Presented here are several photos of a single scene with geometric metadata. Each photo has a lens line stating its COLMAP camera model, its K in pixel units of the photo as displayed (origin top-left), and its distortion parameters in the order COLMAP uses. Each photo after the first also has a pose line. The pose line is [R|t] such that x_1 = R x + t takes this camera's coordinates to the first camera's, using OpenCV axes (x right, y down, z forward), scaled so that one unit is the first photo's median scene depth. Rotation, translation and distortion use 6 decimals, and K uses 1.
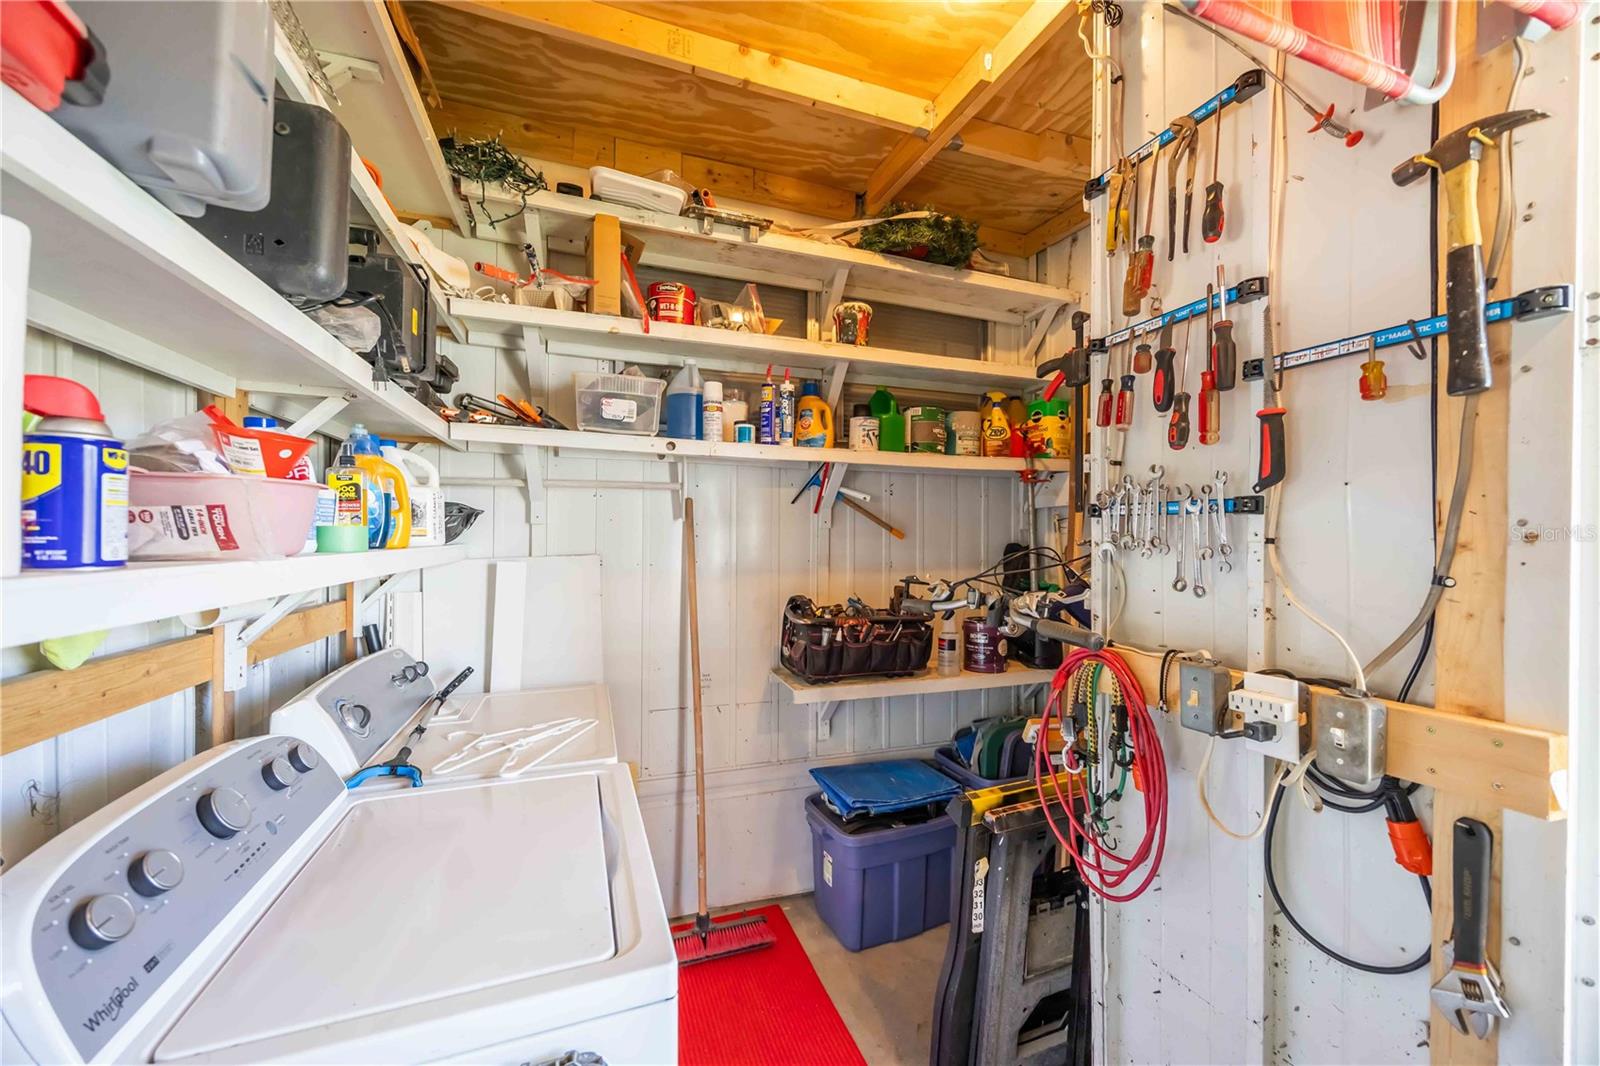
lens RADIAL K [[611.1, 0, 803.7], [0, 611.1, 535.5], [0, 0, 1]] dist [-0.001099, -0.000029]
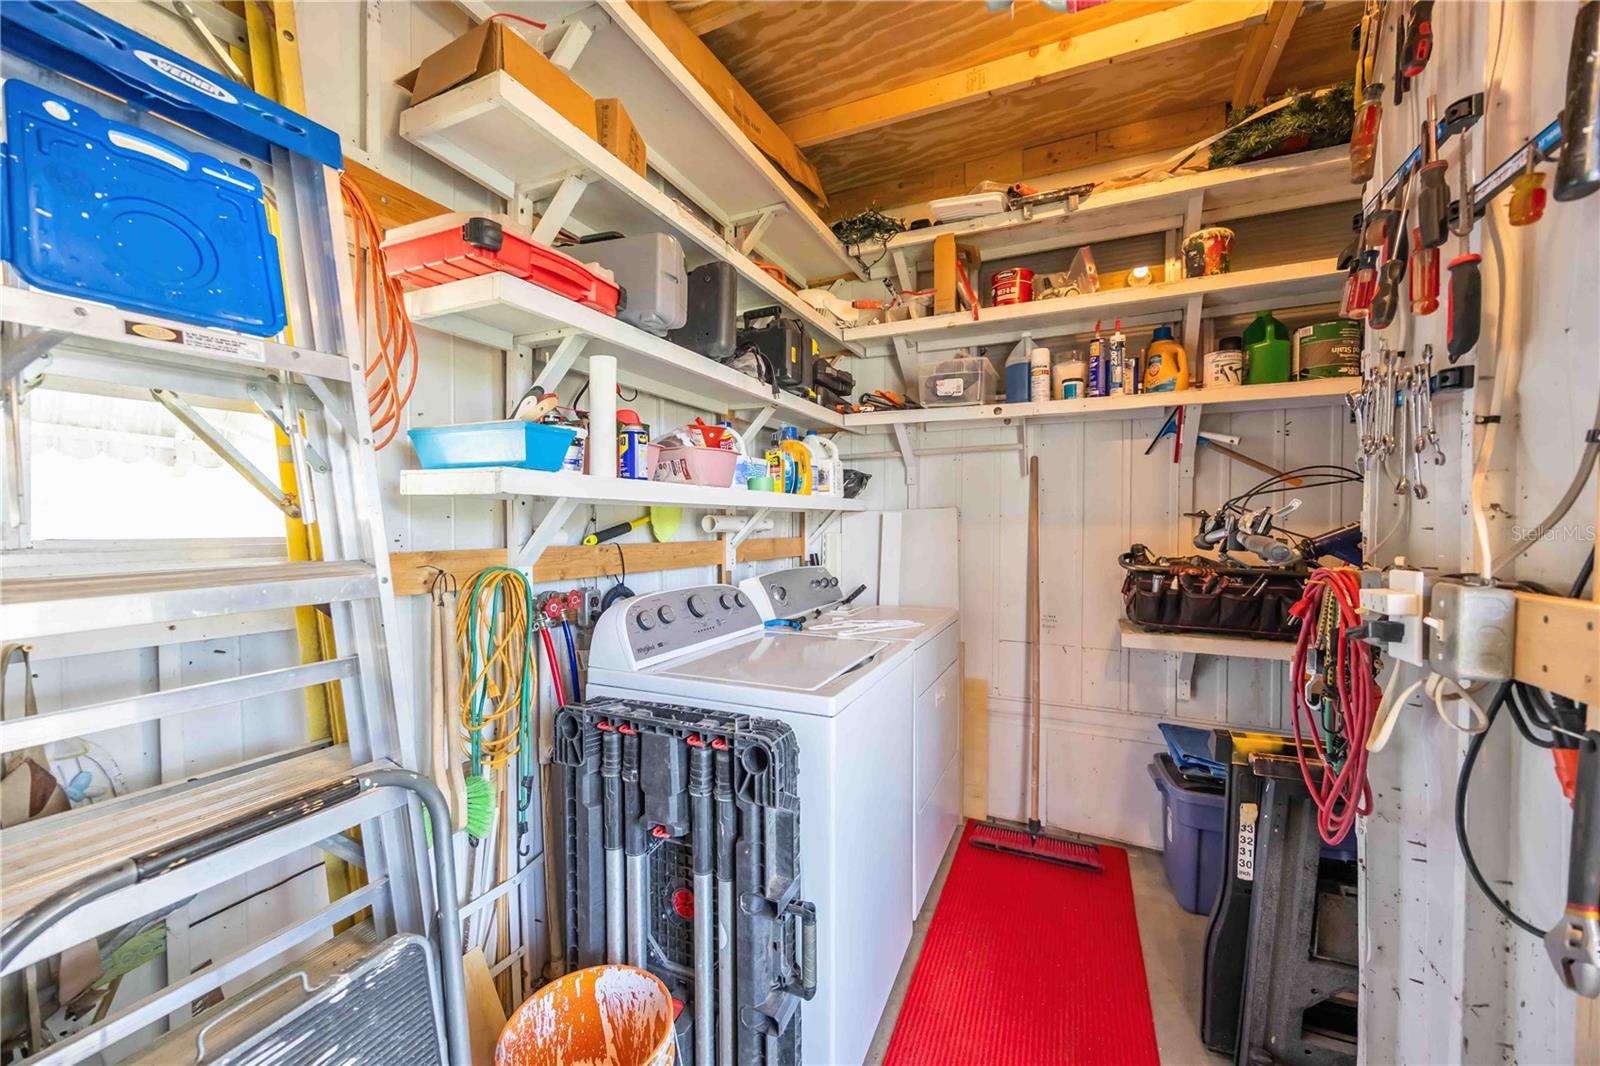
lens RADIAL K [[611.1, 0, 803.7], [0, 611.1, 535.5], [0, 0, 1]] dist [-0.001099, -0.000029]
pose [[0.709039, 0.007093, -0.705134, 0.338806], [0.006304, 0.999846, 0.016397, 0.070472], [0.705141, -0.016071, 0.708885, -0.104641]]
